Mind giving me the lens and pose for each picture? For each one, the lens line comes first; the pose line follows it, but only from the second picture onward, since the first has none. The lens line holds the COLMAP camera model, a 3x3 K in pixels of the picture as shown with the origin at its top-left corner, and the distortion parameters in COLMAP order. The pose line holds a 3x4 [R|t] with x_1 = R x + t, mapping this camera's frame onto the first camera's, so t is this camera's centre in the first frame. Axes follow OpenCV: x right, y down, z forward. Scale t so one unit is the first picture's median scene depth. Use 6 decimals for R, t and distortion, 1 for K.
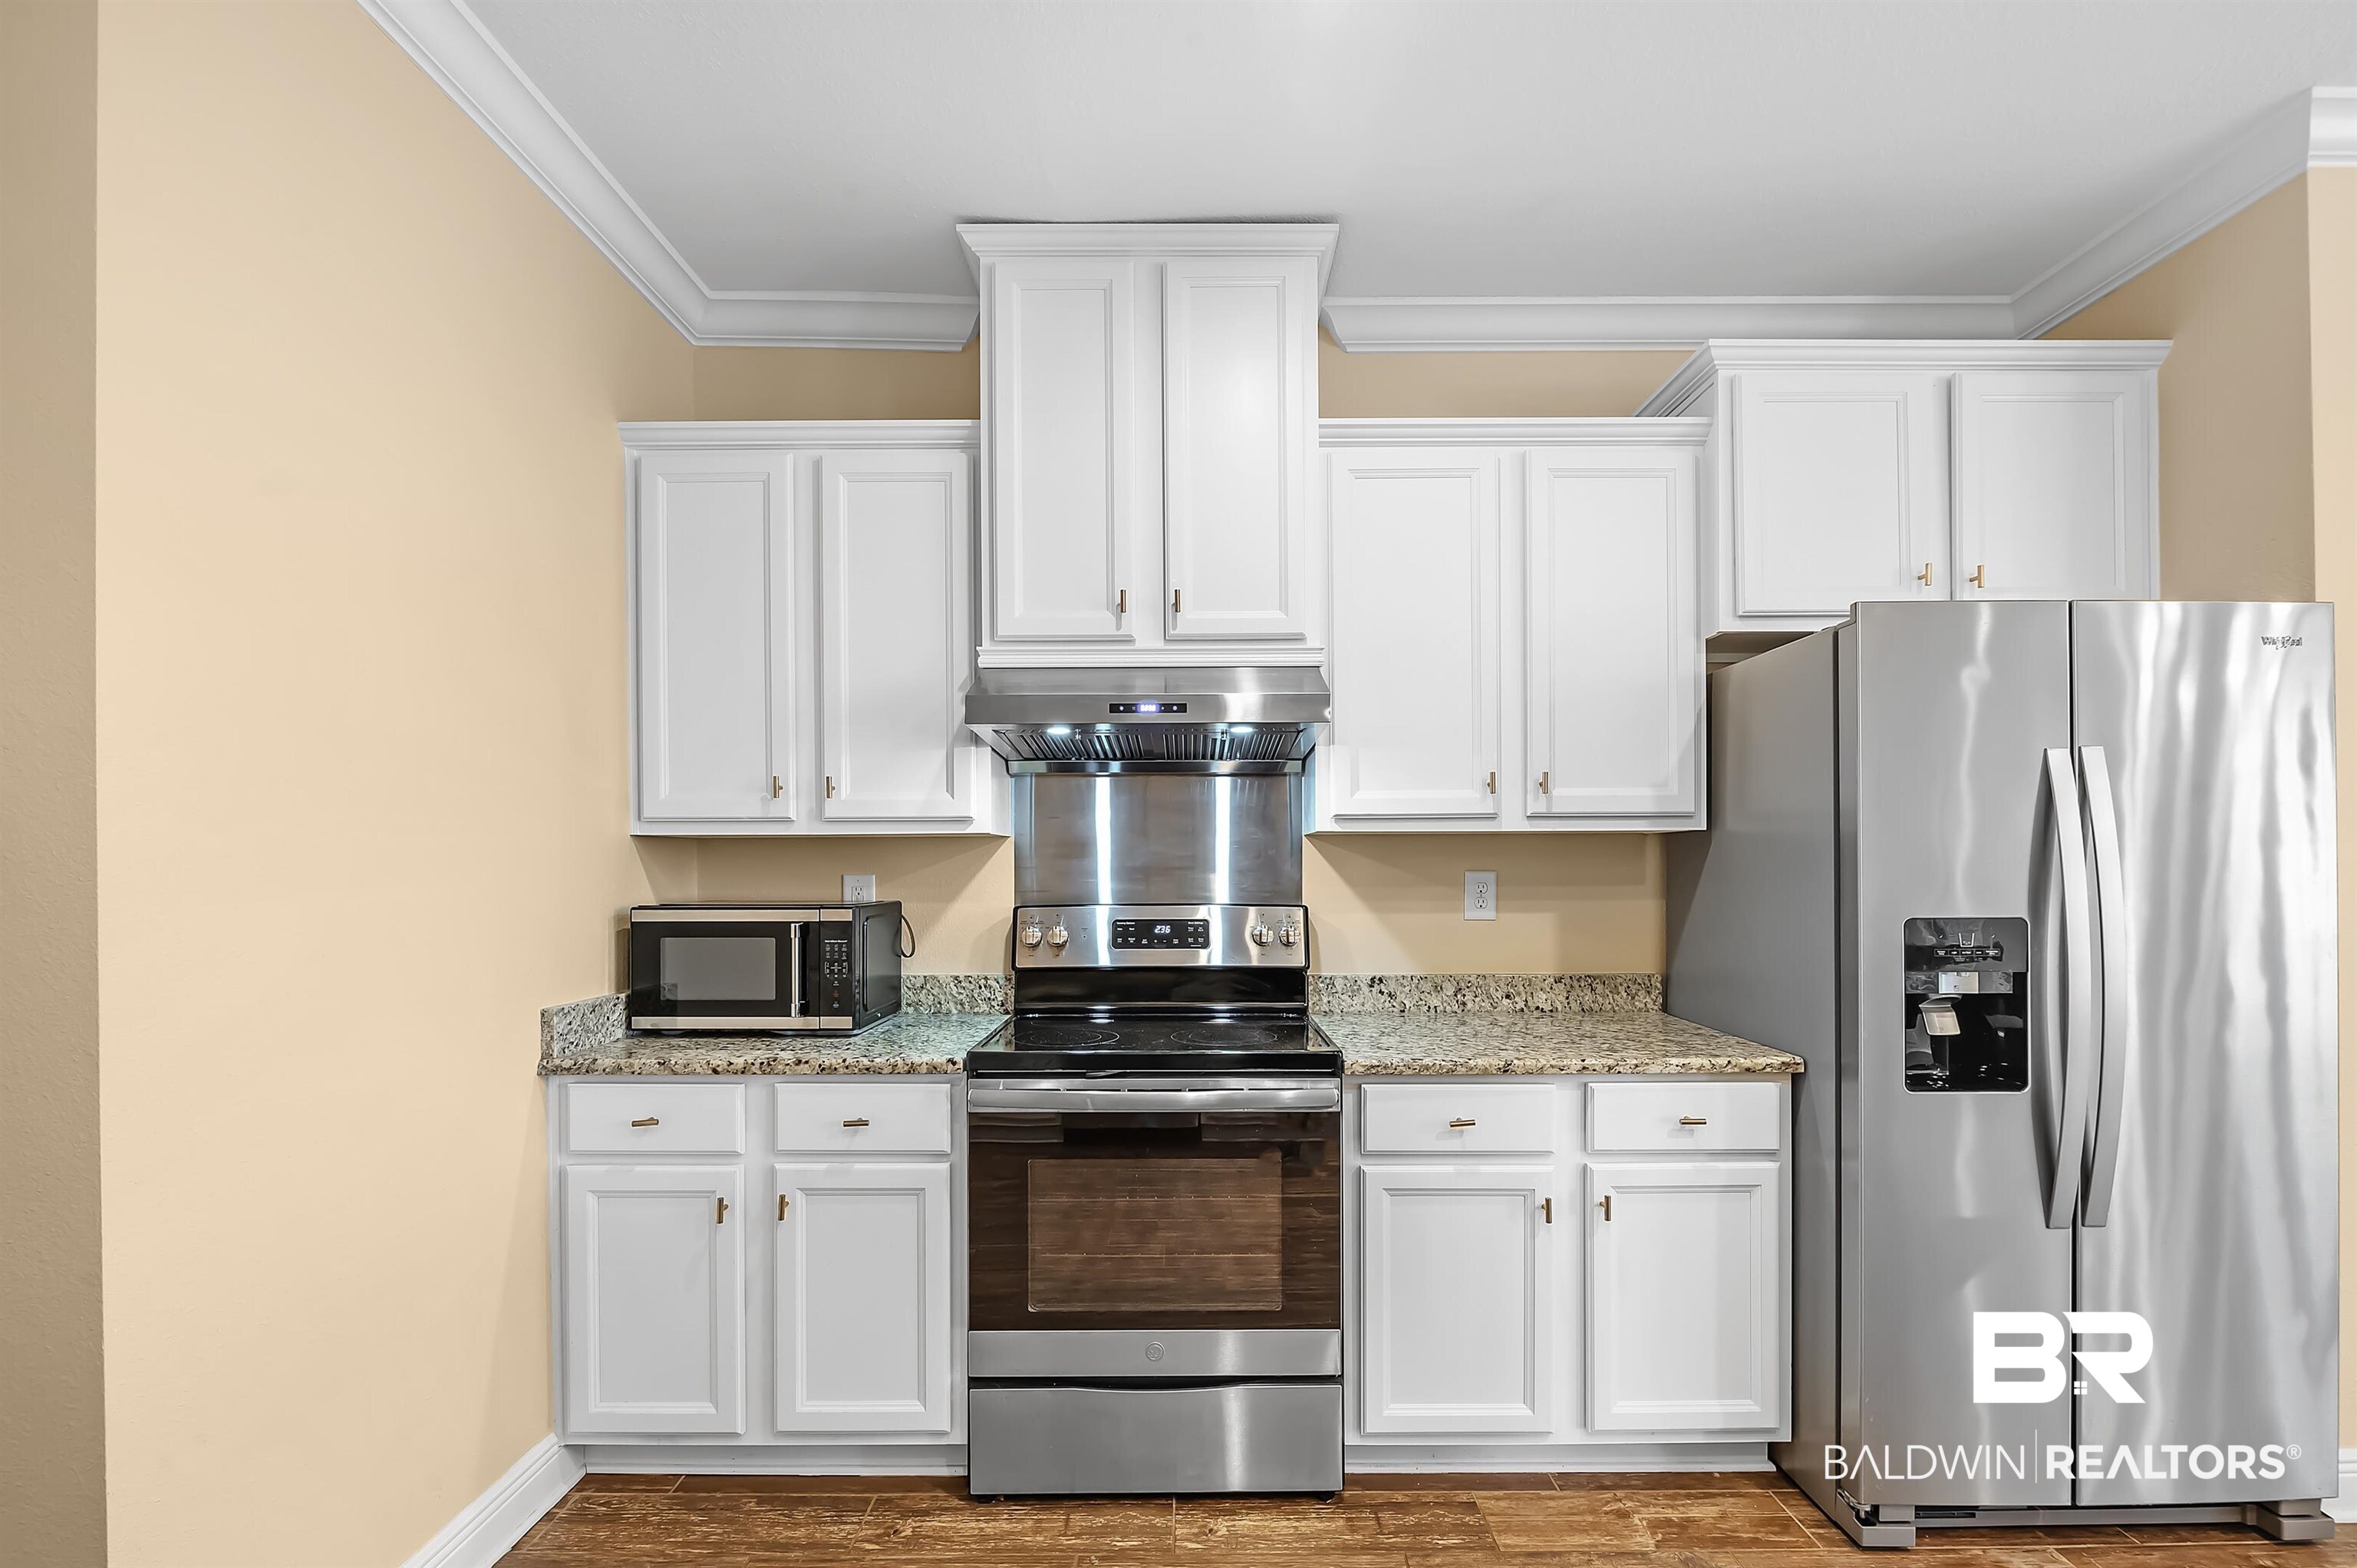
lens RADIAL K [[1020.0, 0, 1188.2], [0, 1020.0, 863.7], [0, 0, 1]] dist [-0.007915, -0.000578]
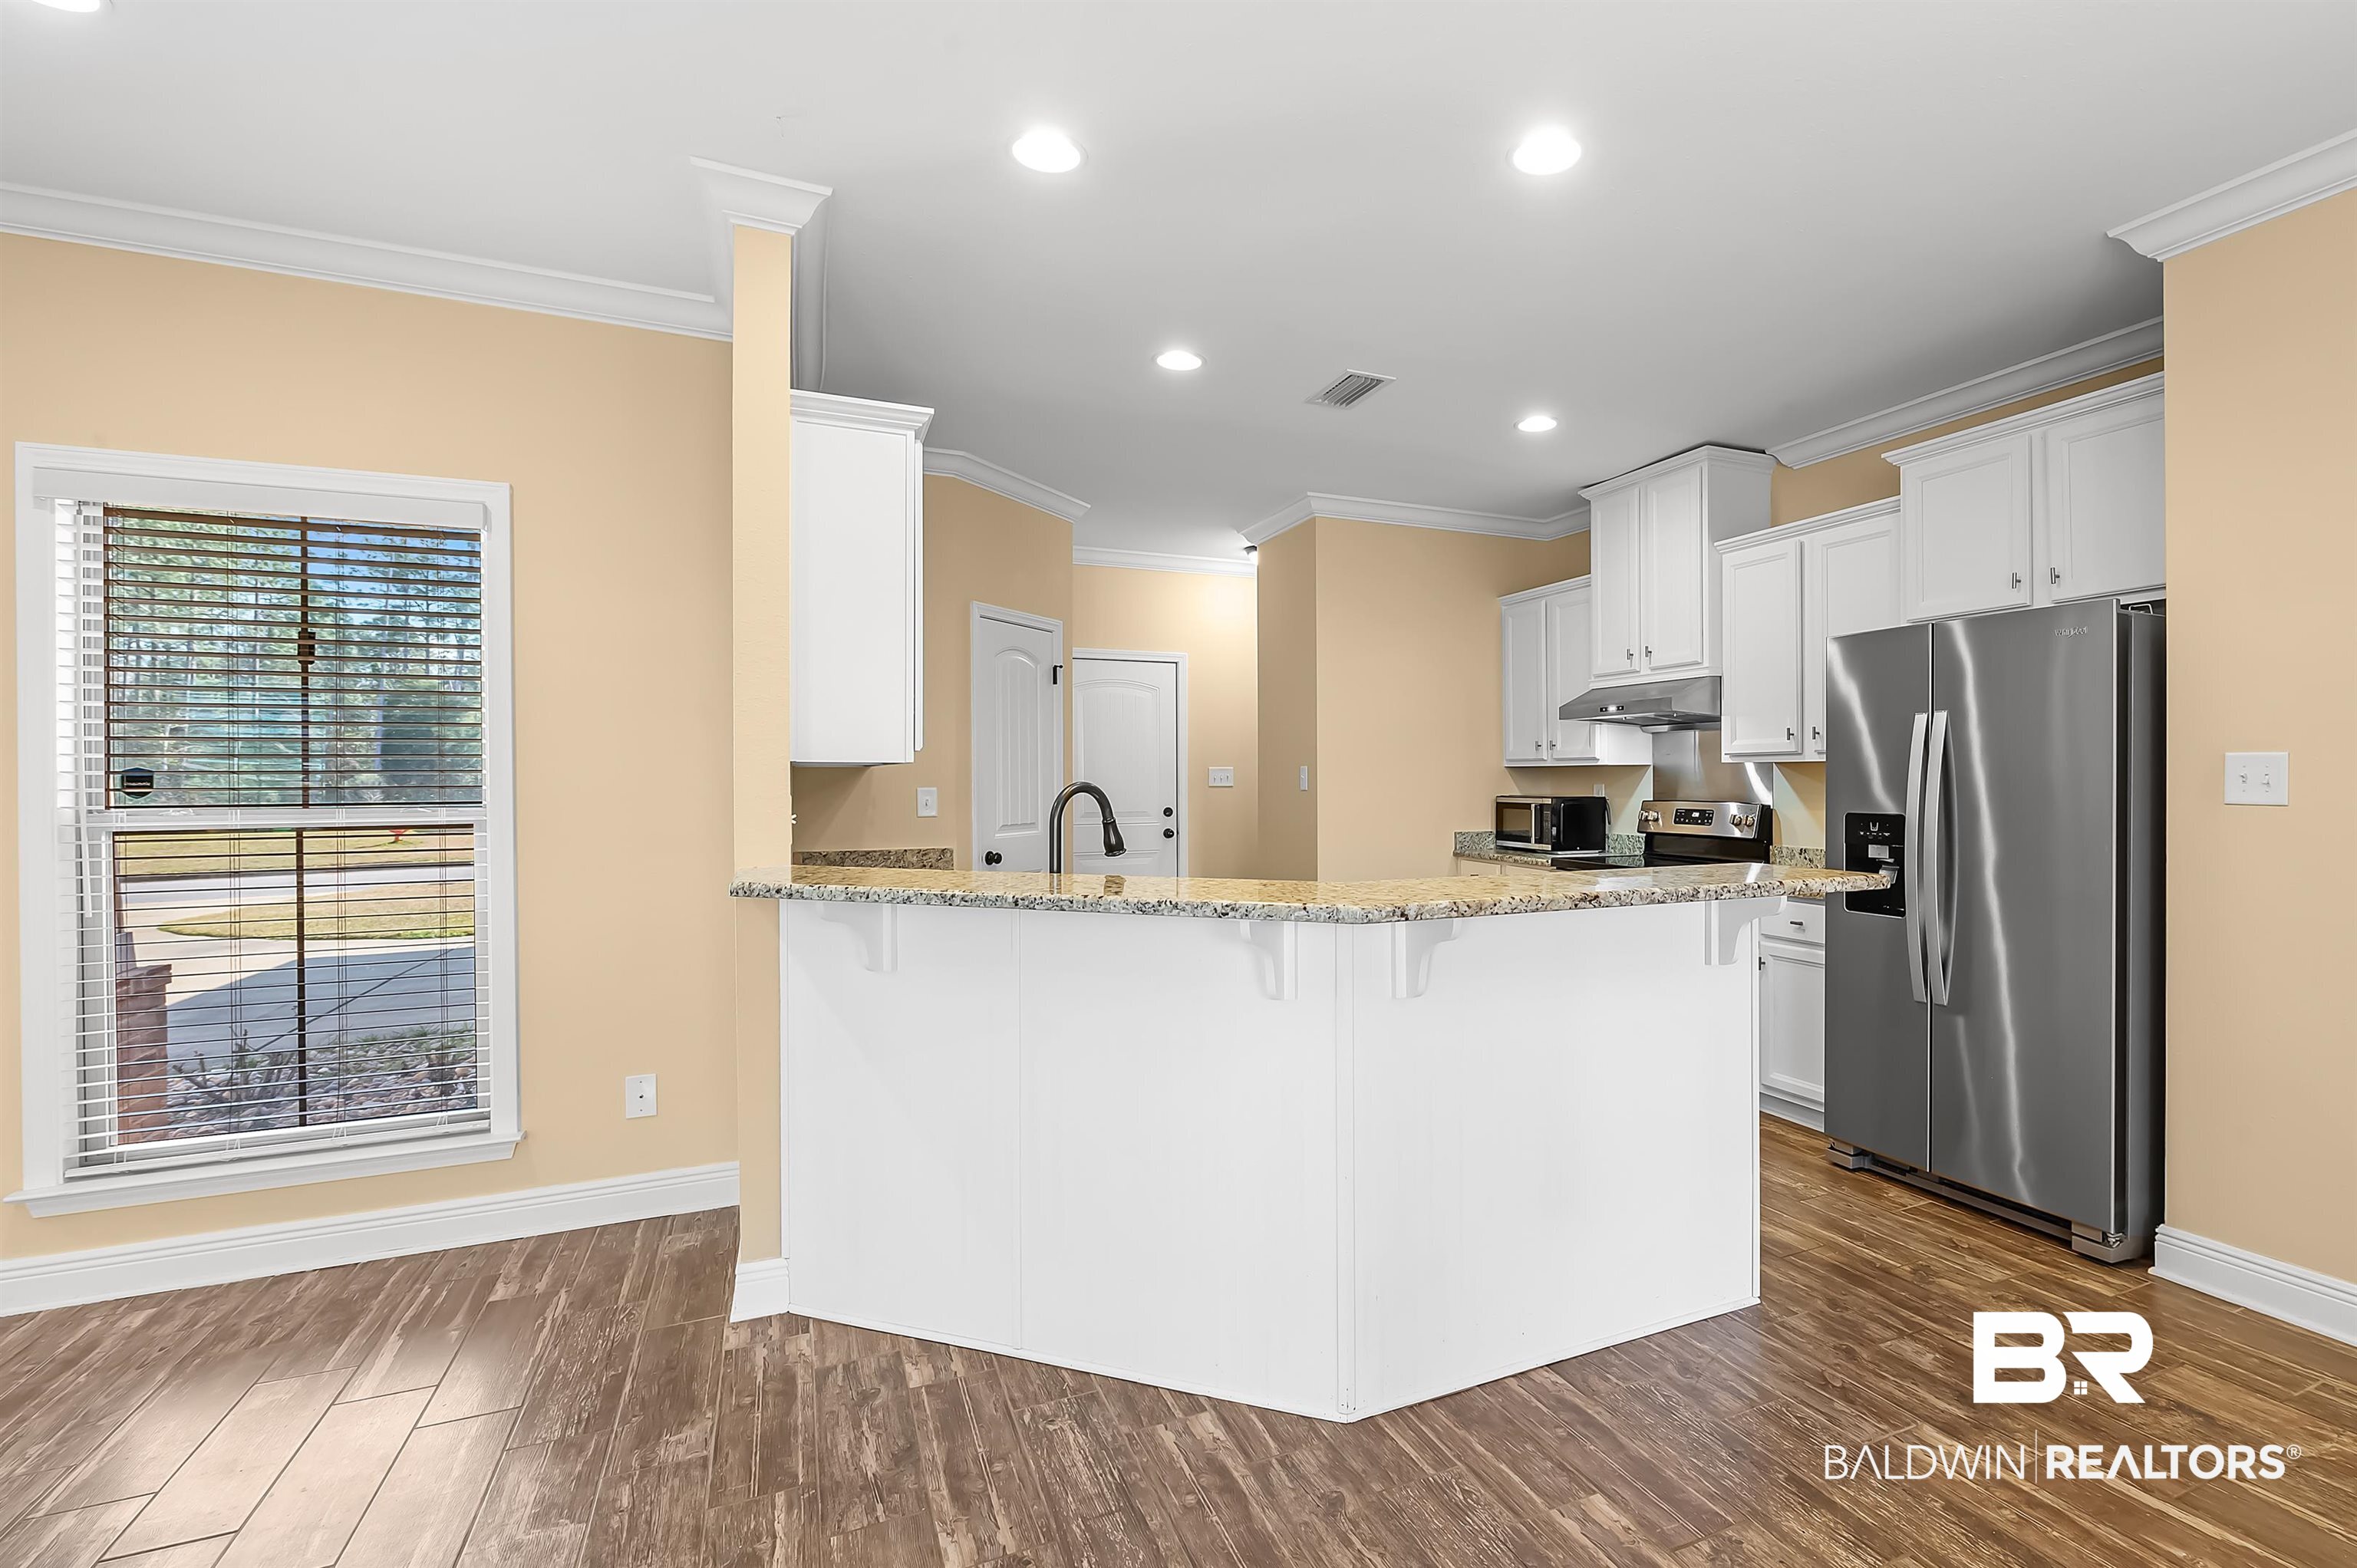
lens RADIAL K [[1100.7, 0, 1319.0], [0, 1100.7, 782.7], [0, 0, 1]] dist [-0.004298, -0.000752]
pose [[0.430808, 0.007593, -0.902412, 1.645999], [0.001773, 0.999956, 0.009260, -0.015022], [0.902442, -0.005589, 0.430775, -0.530546]]
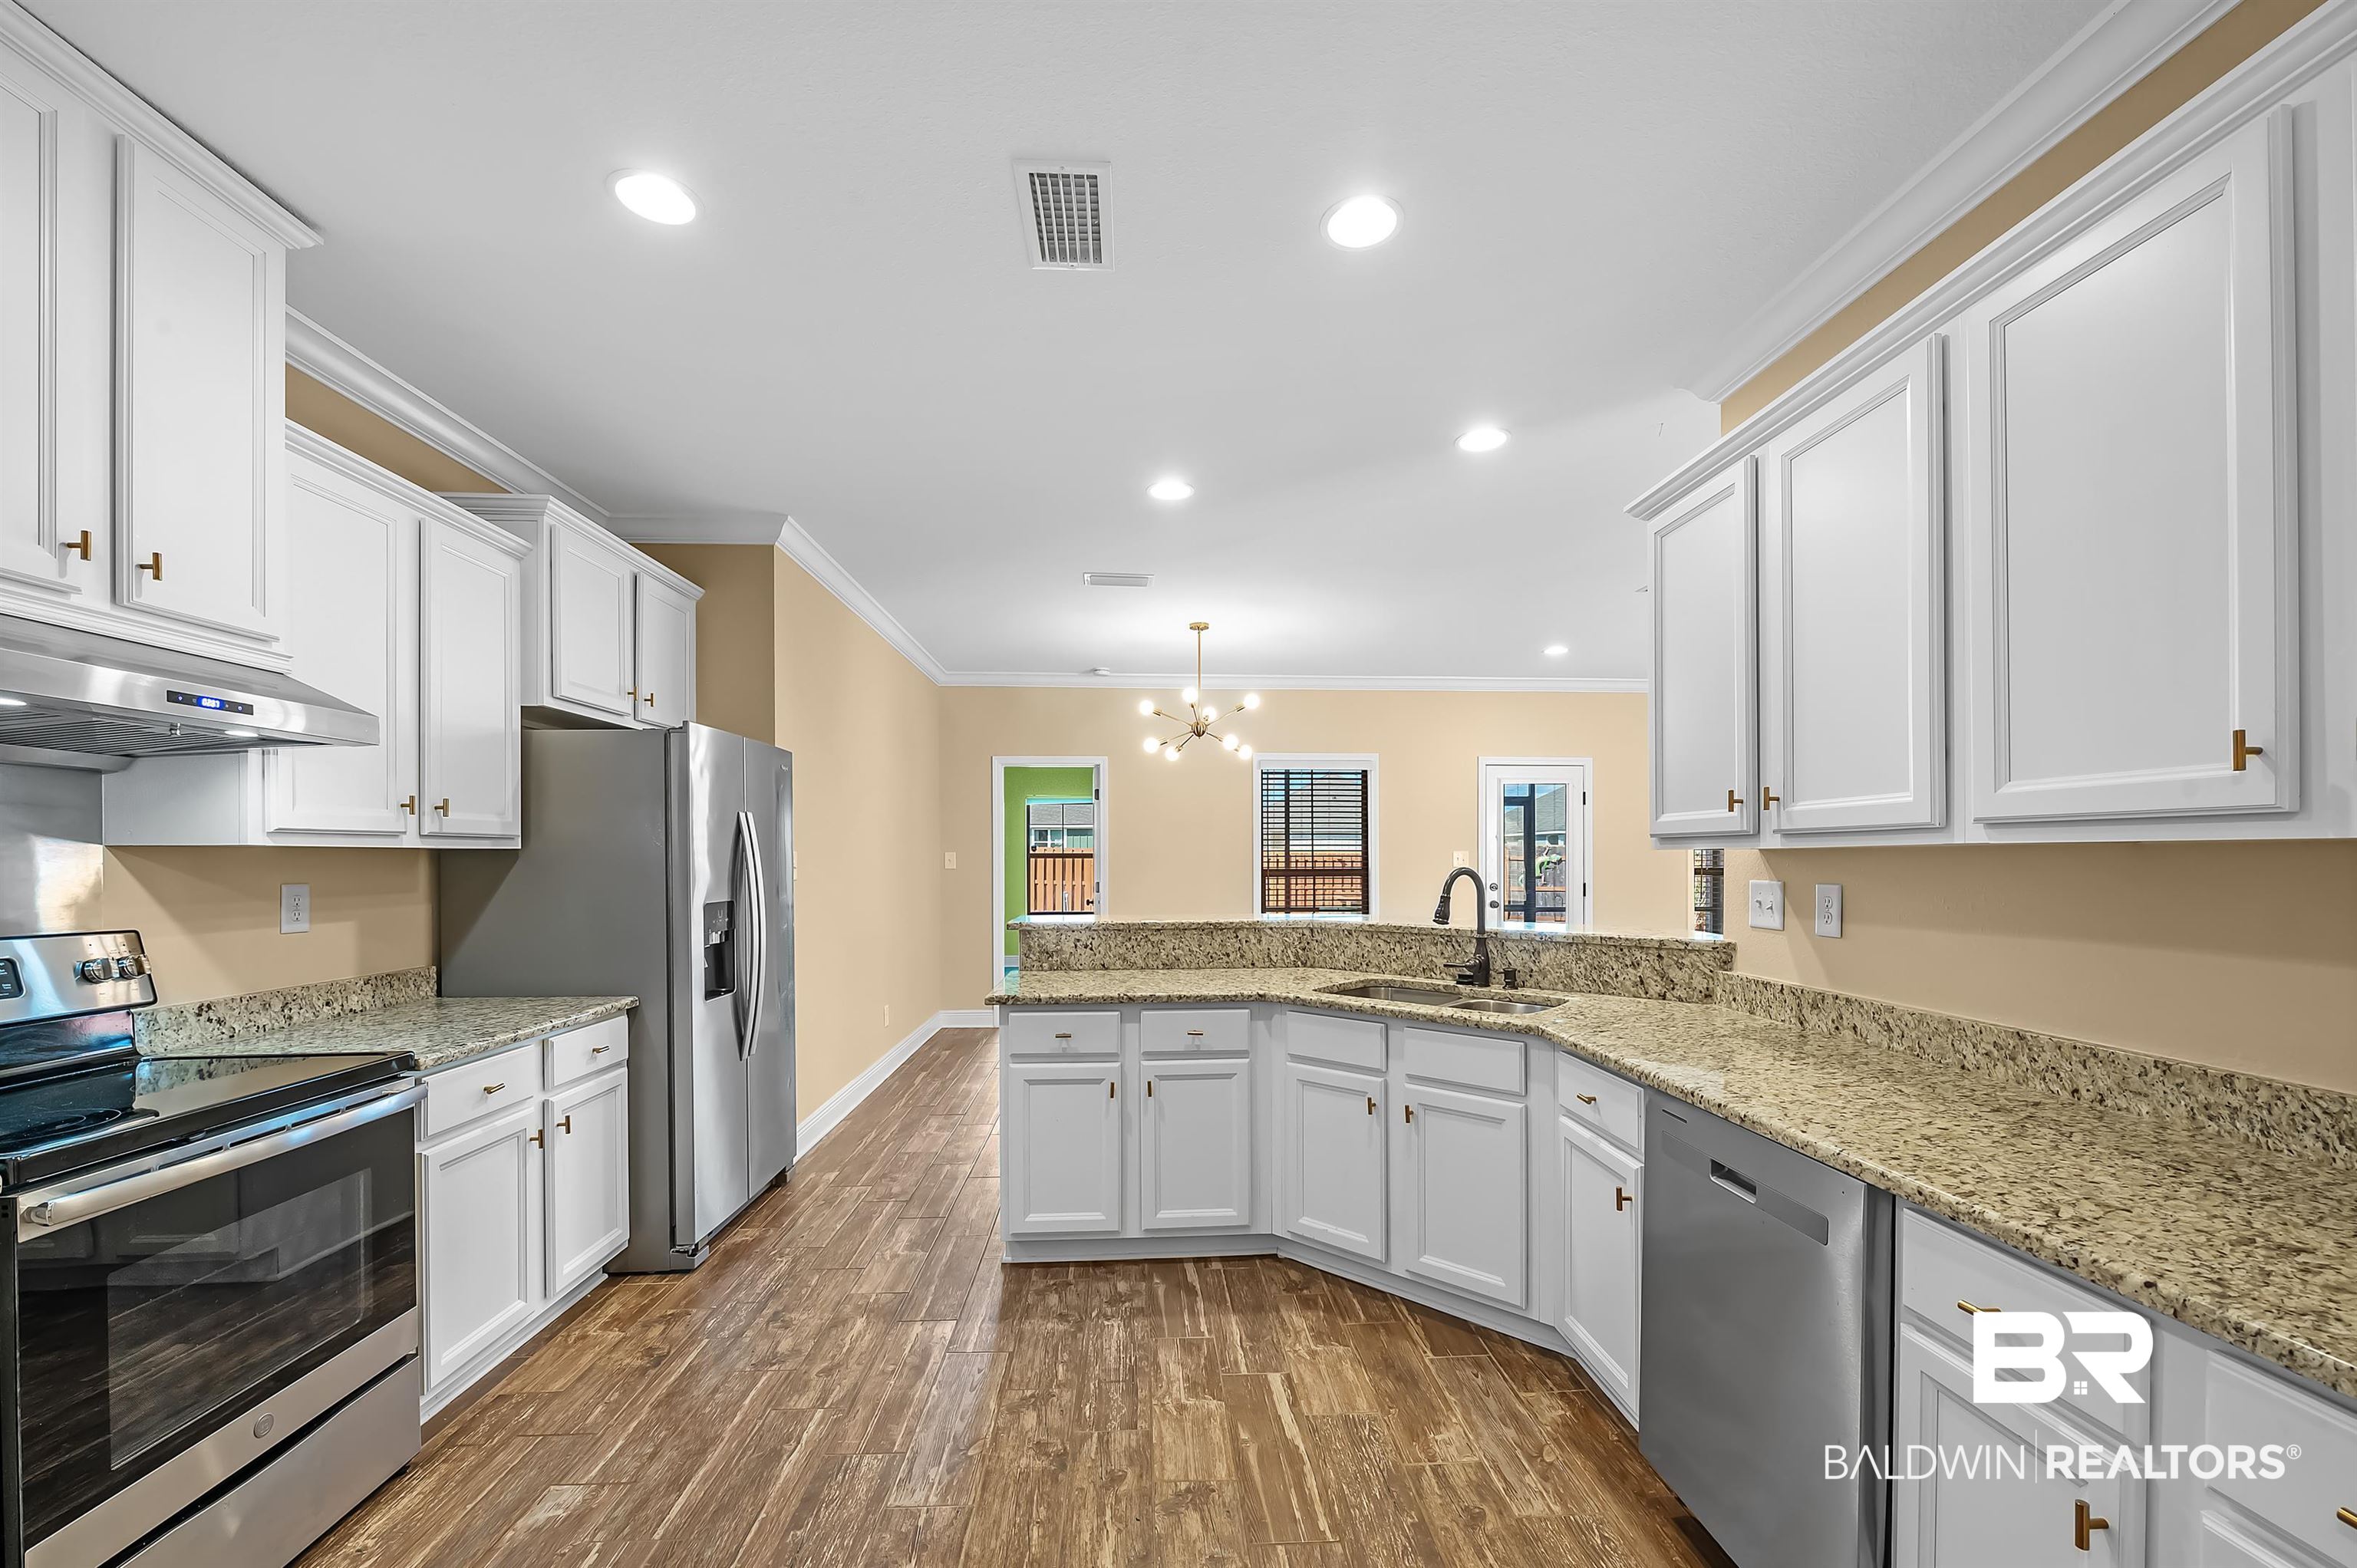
lens RADIAL K [[942.5, 0, 1198.2], [0, 942.5, 864.7], [0, 0, 1]] dist [-0.009612, 0.000433]
pose [[-0.065177, -0.005802, 0.997857, -0.792431], [0.001999, 0.999980, 0.005945, -0.017660], [-0.997872, 0.002382, -0.065164, 0.198521]]
